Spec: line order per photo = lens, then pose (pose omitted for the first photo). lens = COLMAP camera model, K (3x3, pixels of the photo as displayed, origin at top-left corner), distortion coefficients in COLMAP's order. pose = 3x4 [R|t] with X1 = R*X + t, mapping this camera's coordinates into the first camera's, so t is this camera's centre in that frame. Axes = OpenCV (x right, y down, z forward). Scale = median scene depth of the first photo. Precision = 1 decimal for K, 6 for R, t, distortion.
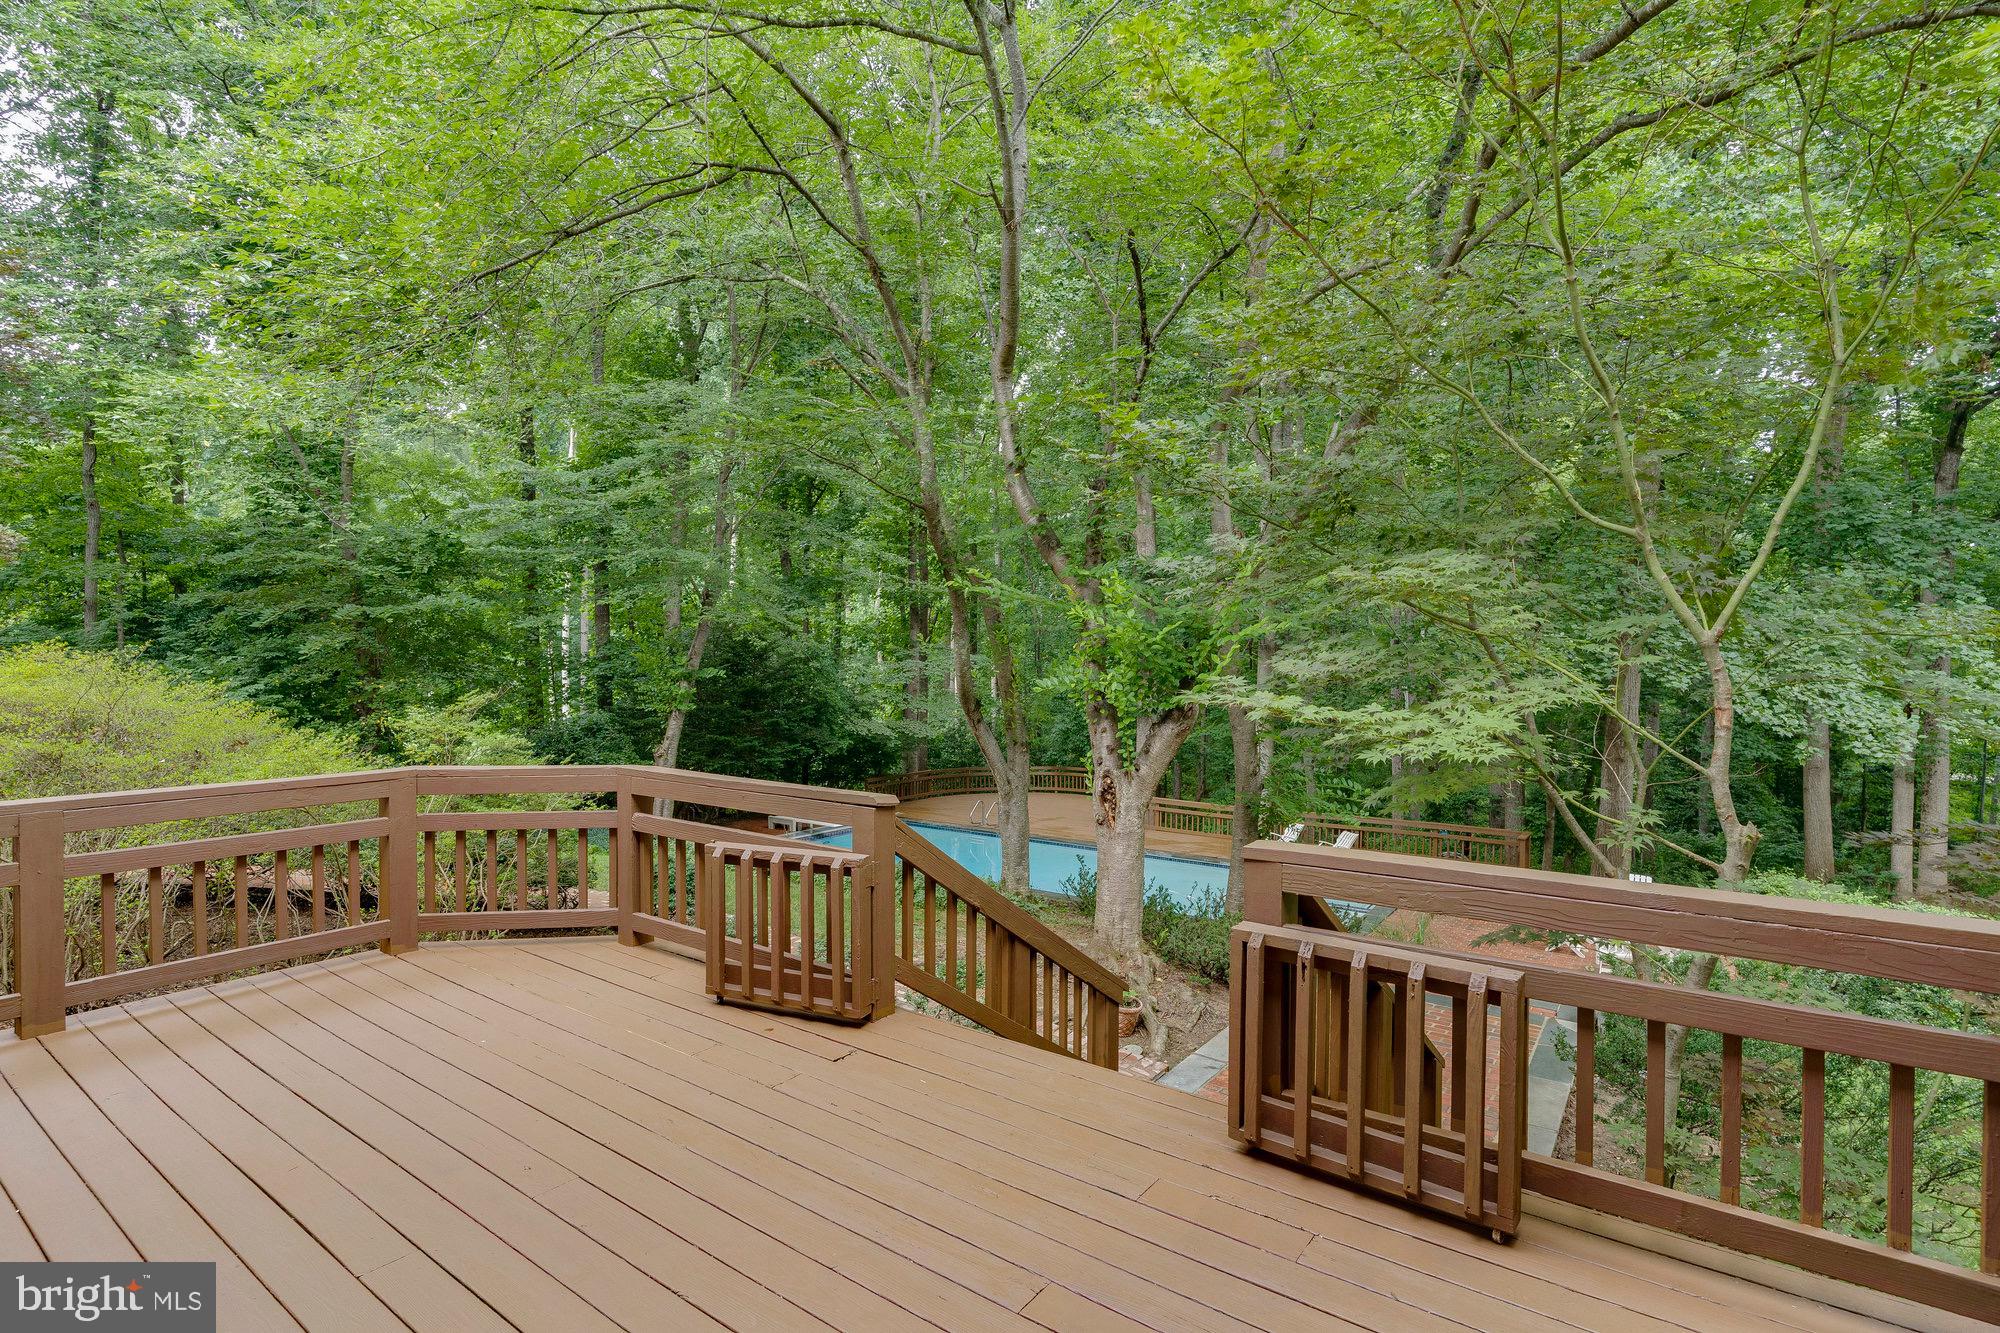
lens RADIAL K [[951.9, 0, 995.9], [0, 951.9, 677.2], [0, 0, 1]] dist [0.000225, 0.000765]
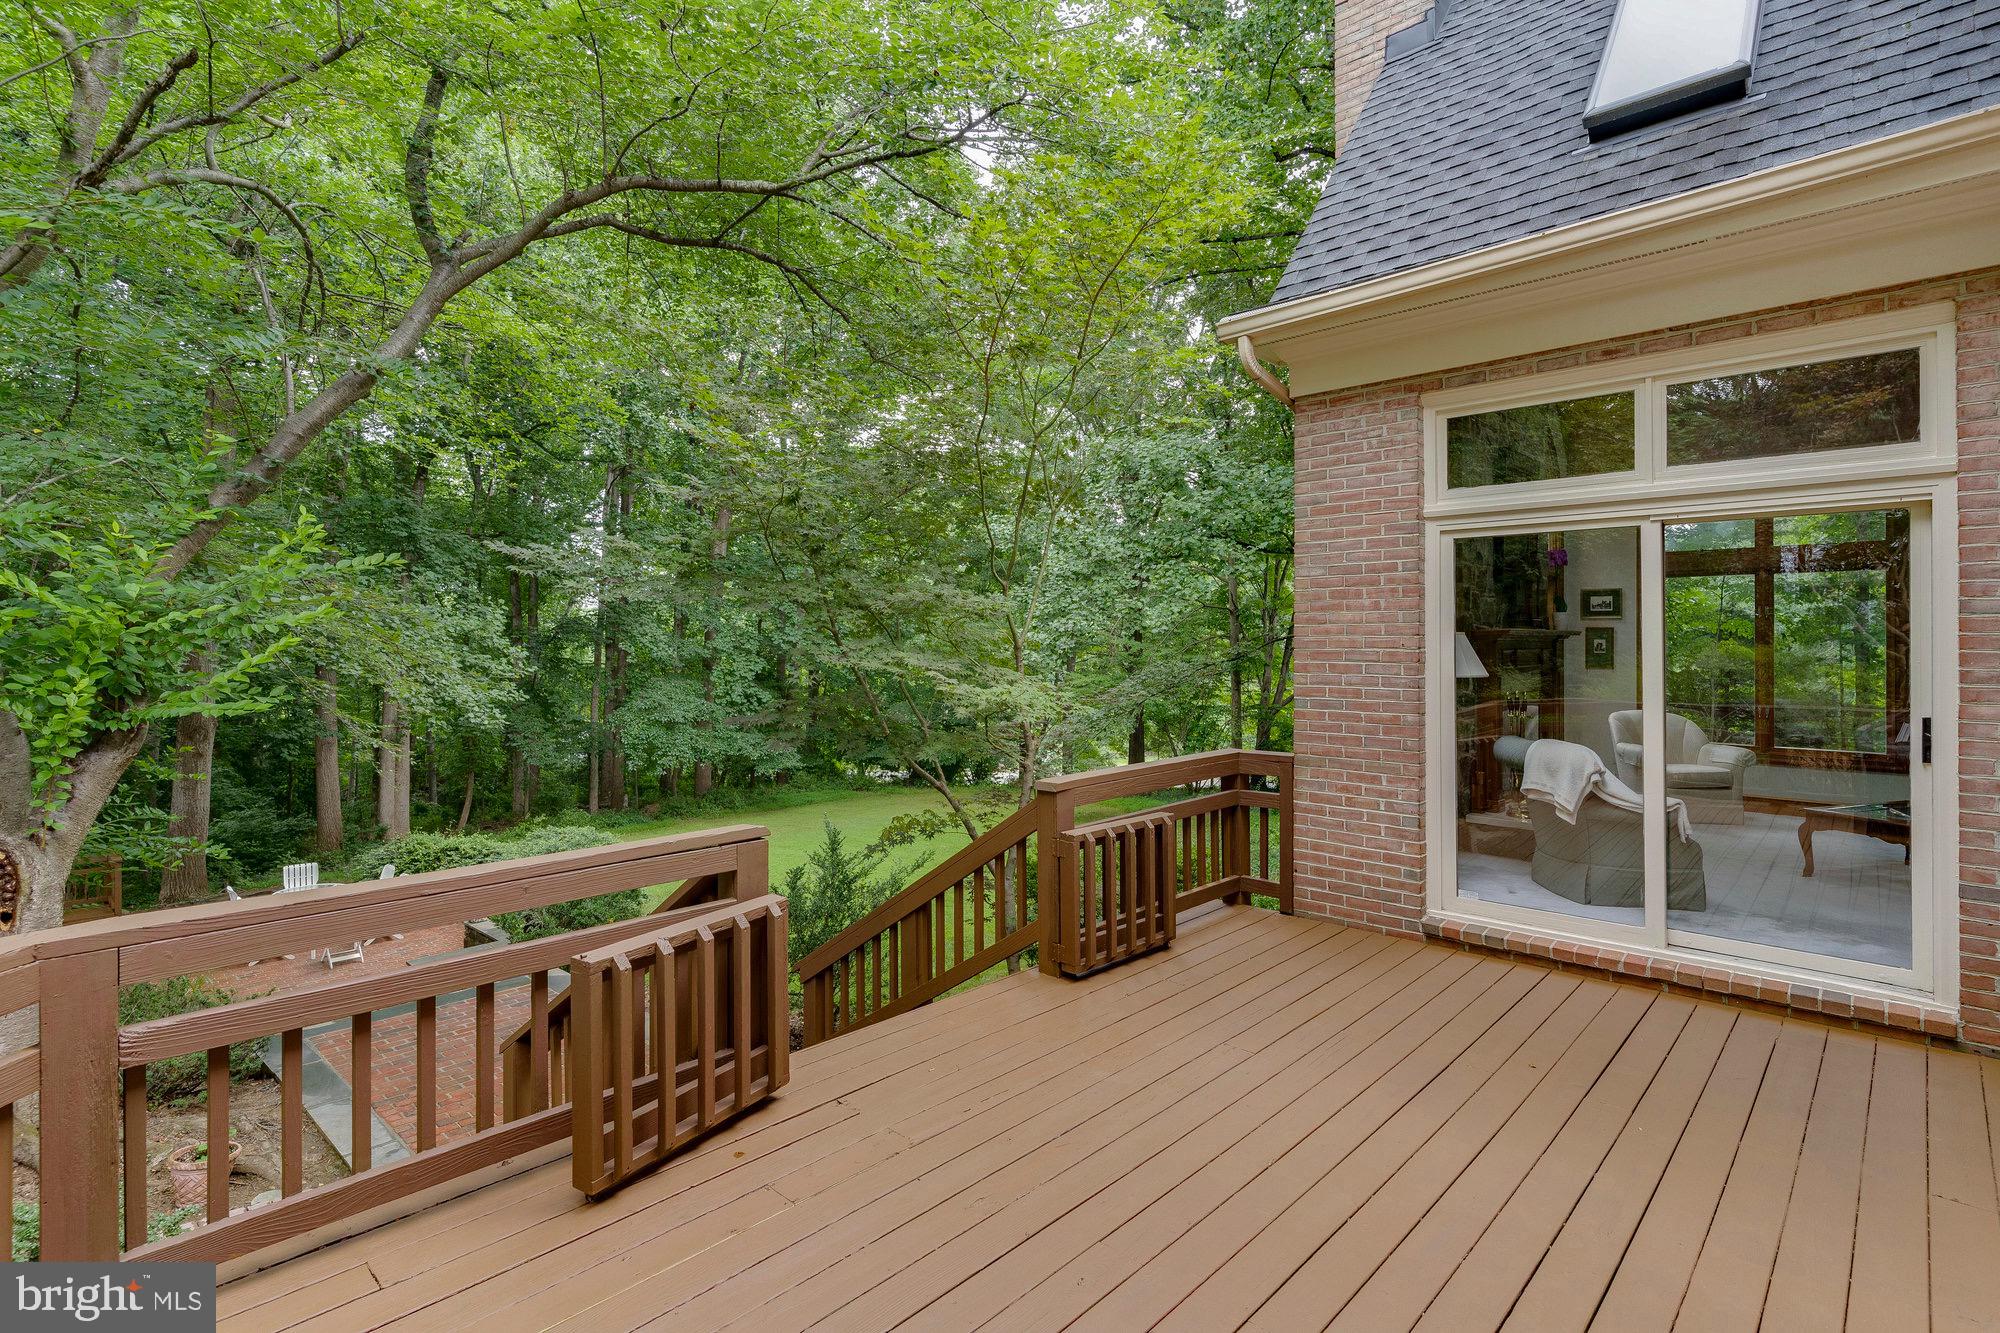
lens RADIAL K [[951.9, 0, 973.3], [0, 951.9, 653.8], [0, 0, 1]] dist [0.000225, 0.000765]
pose [[0.153020, -0.013571, 0.988130, -0.255283], [0.020704, 0.999730, 0.010524, -0.009885], [-0.988006, 0.018847, 0.153259, 0.182554]]
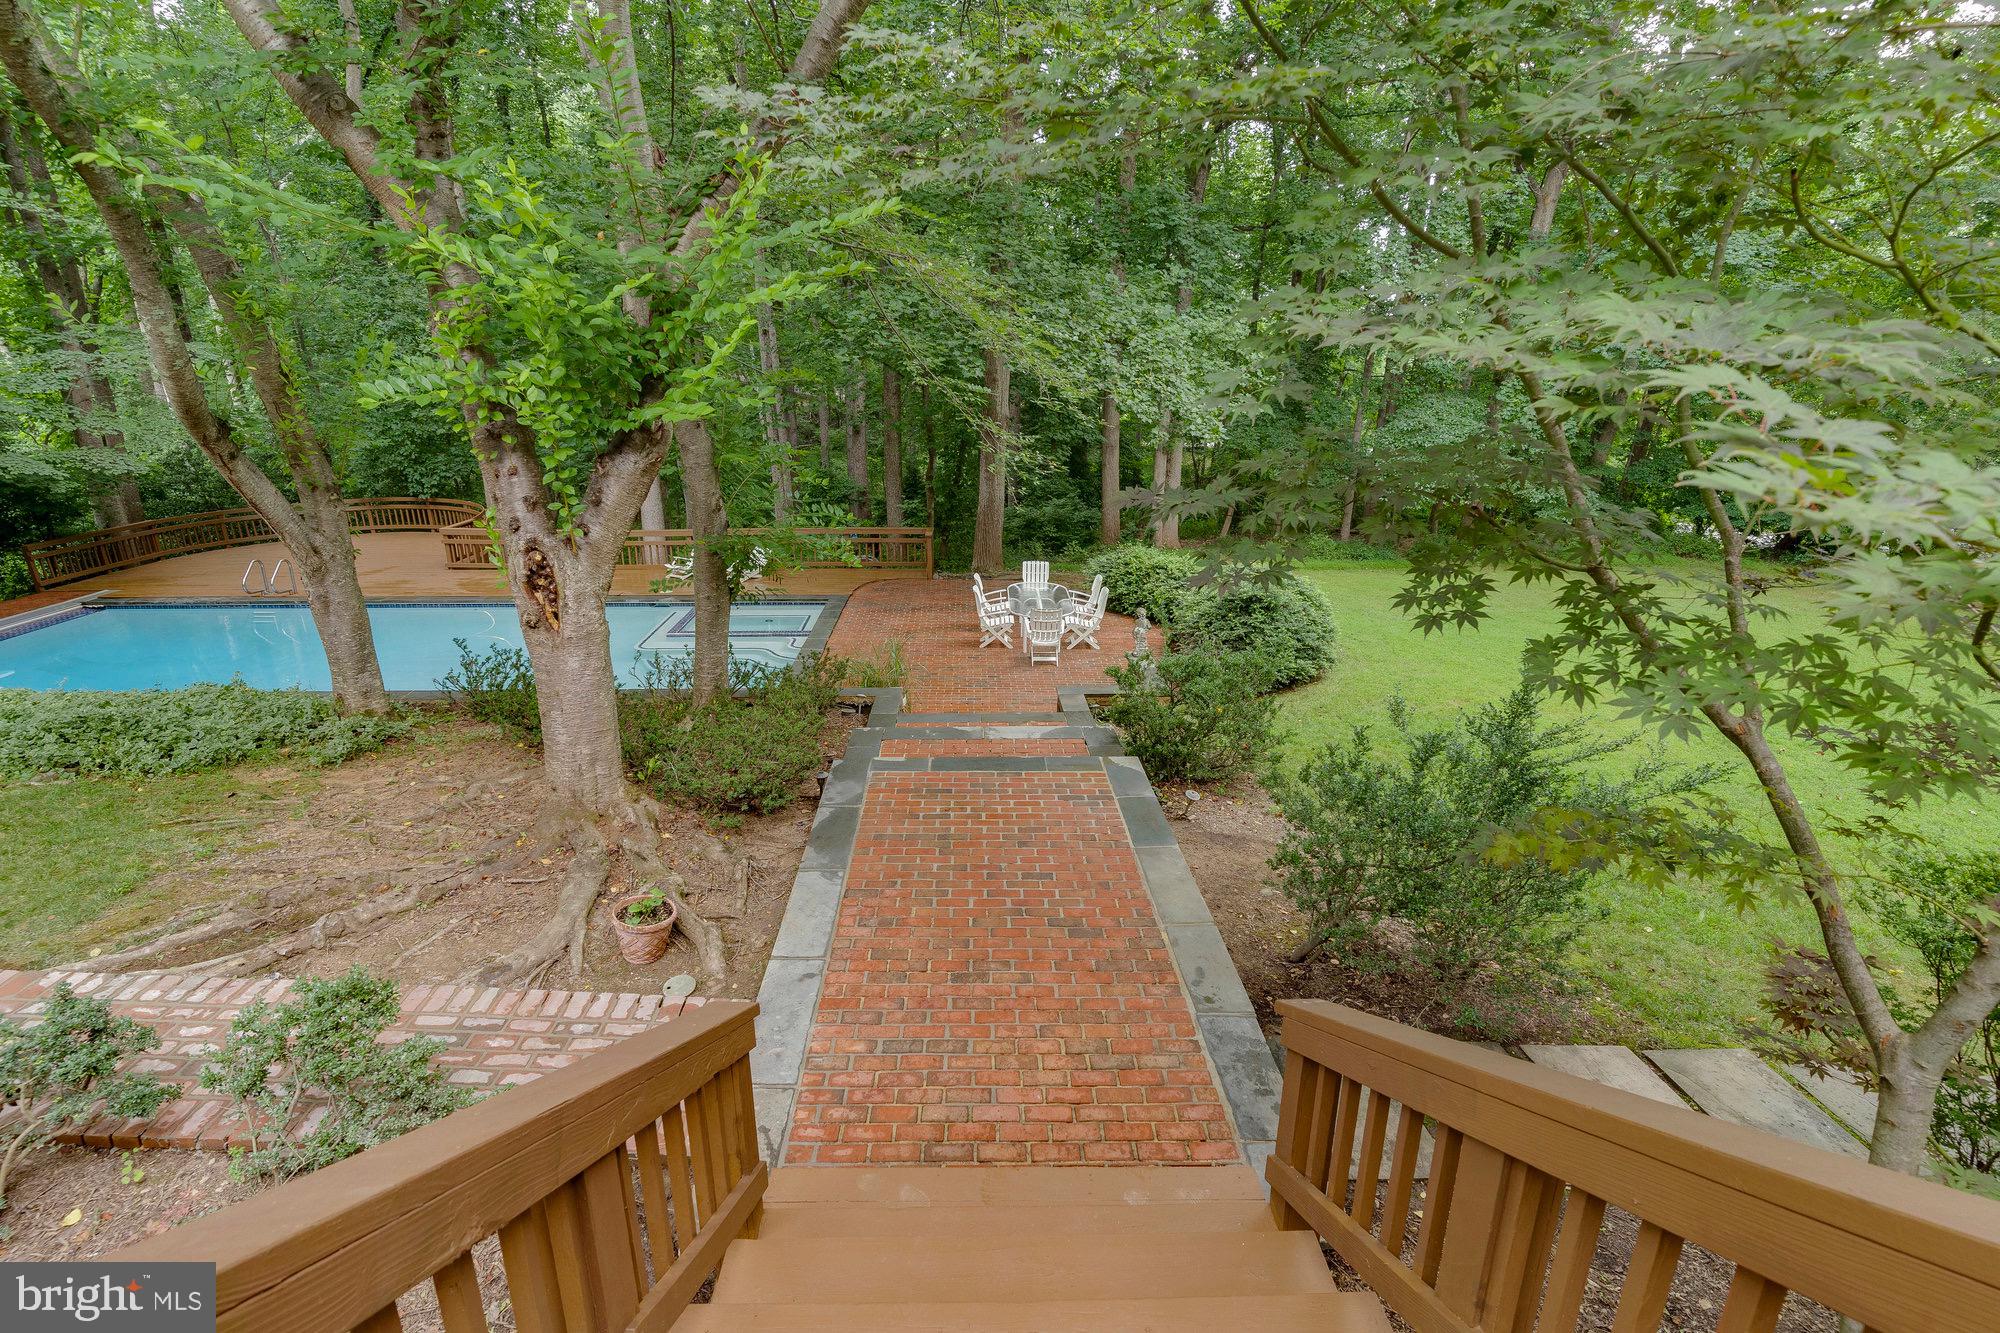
lens RADIAL K [[951.9, 0, 999.9], [0, 951.9, 665.8], [0, 0, 1]] dist [0.000225, 0.000765]
pose [[0.792009, -0.190076, 0.580166, -0.008413], [0.010389, 0.954357, 0.298488, -0.001501], [-0.610421, -0.230378, 0.757834, 0.224907]]
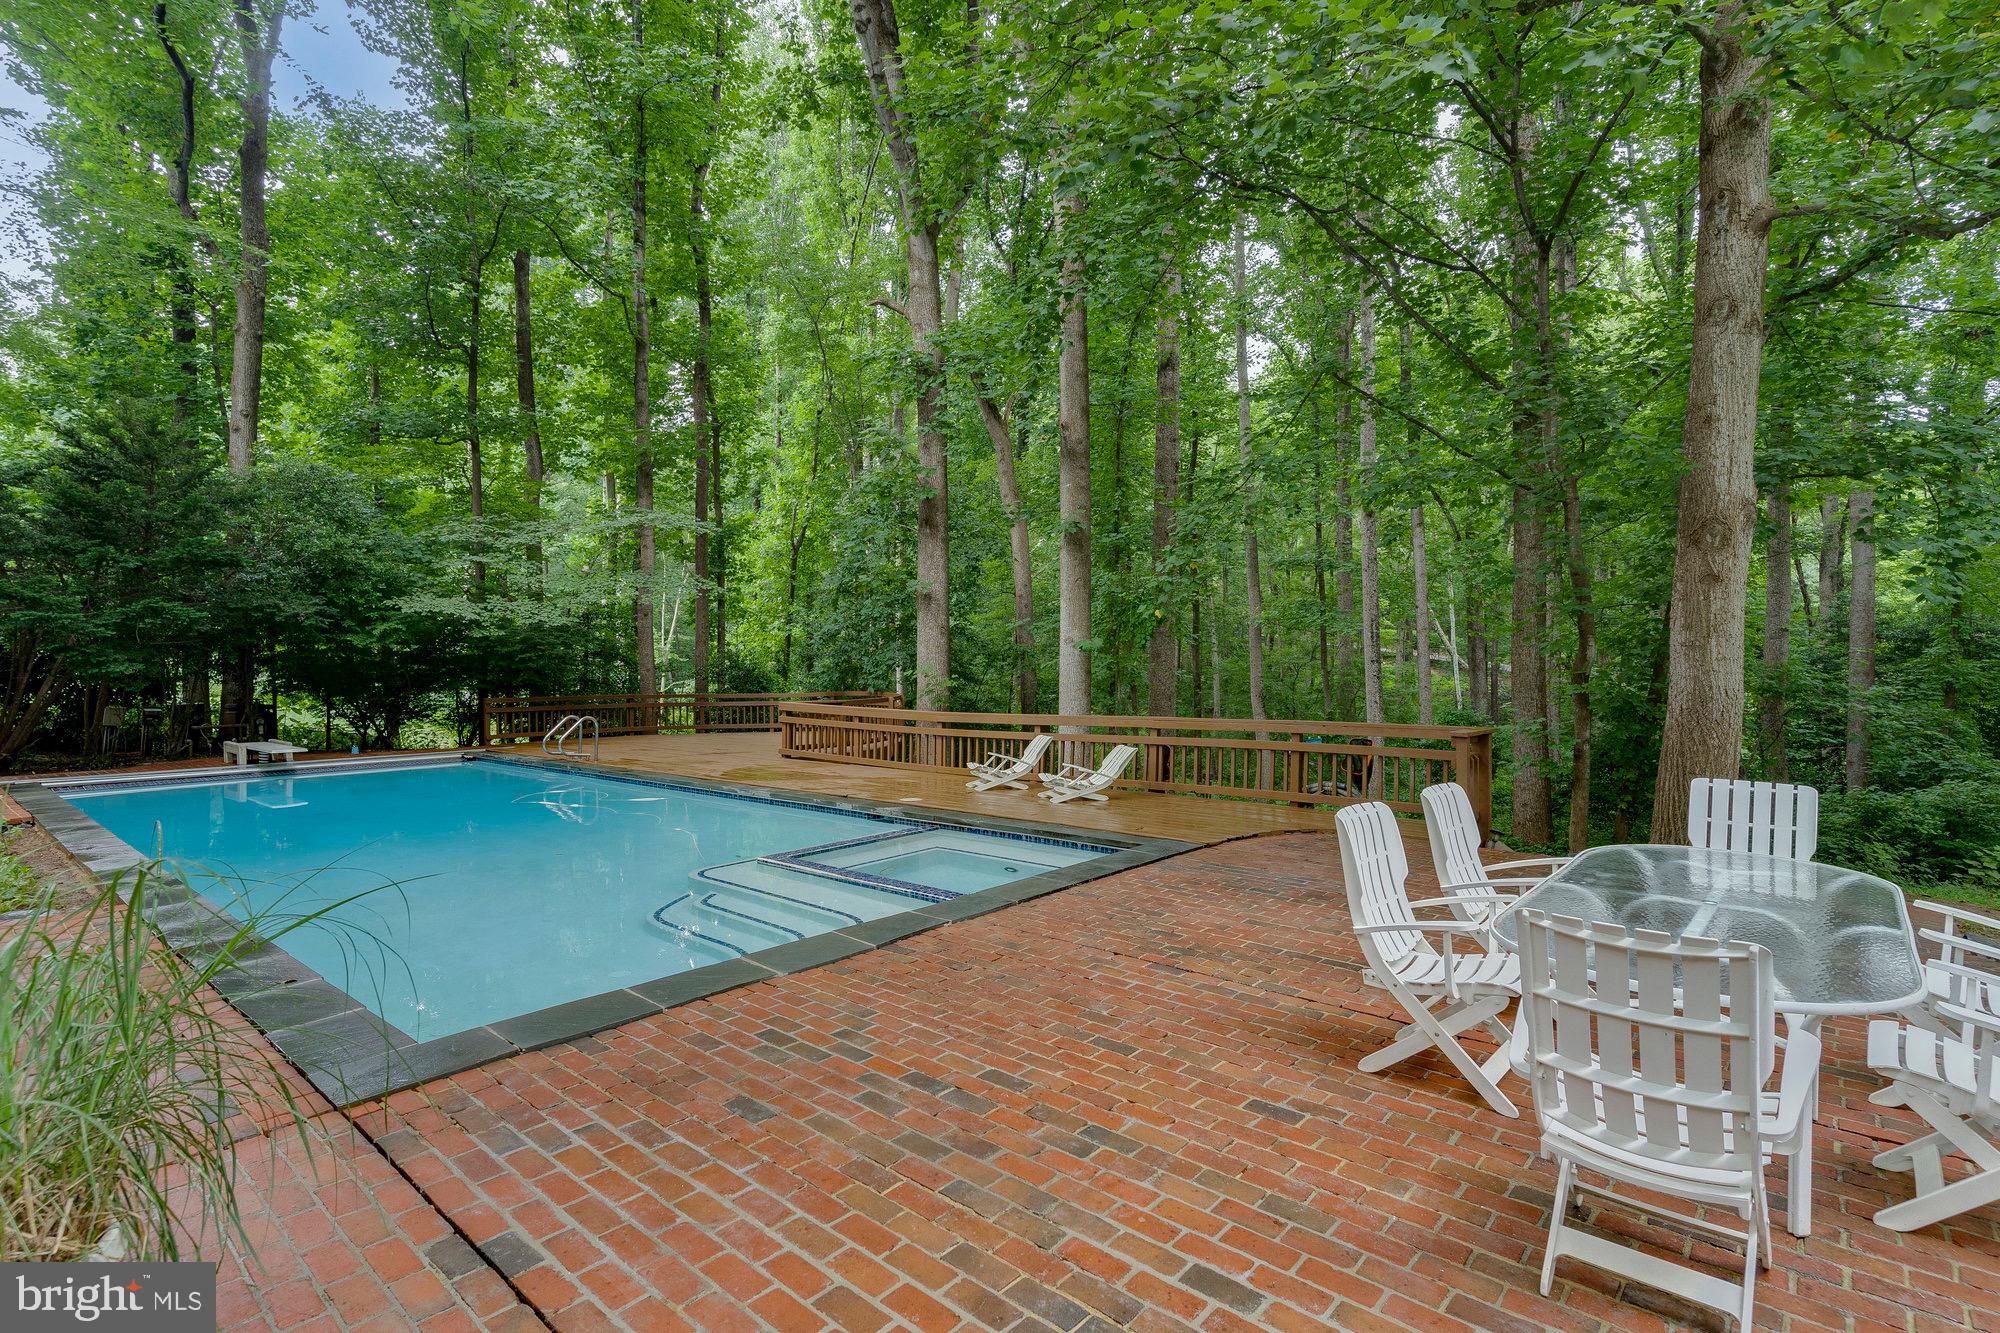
lens RADIAL K [[951.9, 0, 1003.5], [0, 951.9, 668.8], [0, 0, 1]] dist [0.000225, 0.000765]
pose [[0.996346, -0.011117, -0.084686, 0.592454], [0.009754, 0.999816, -0.016500, 0.221814], [0.084854, 0.015614, 0.996271, 0.869014]]
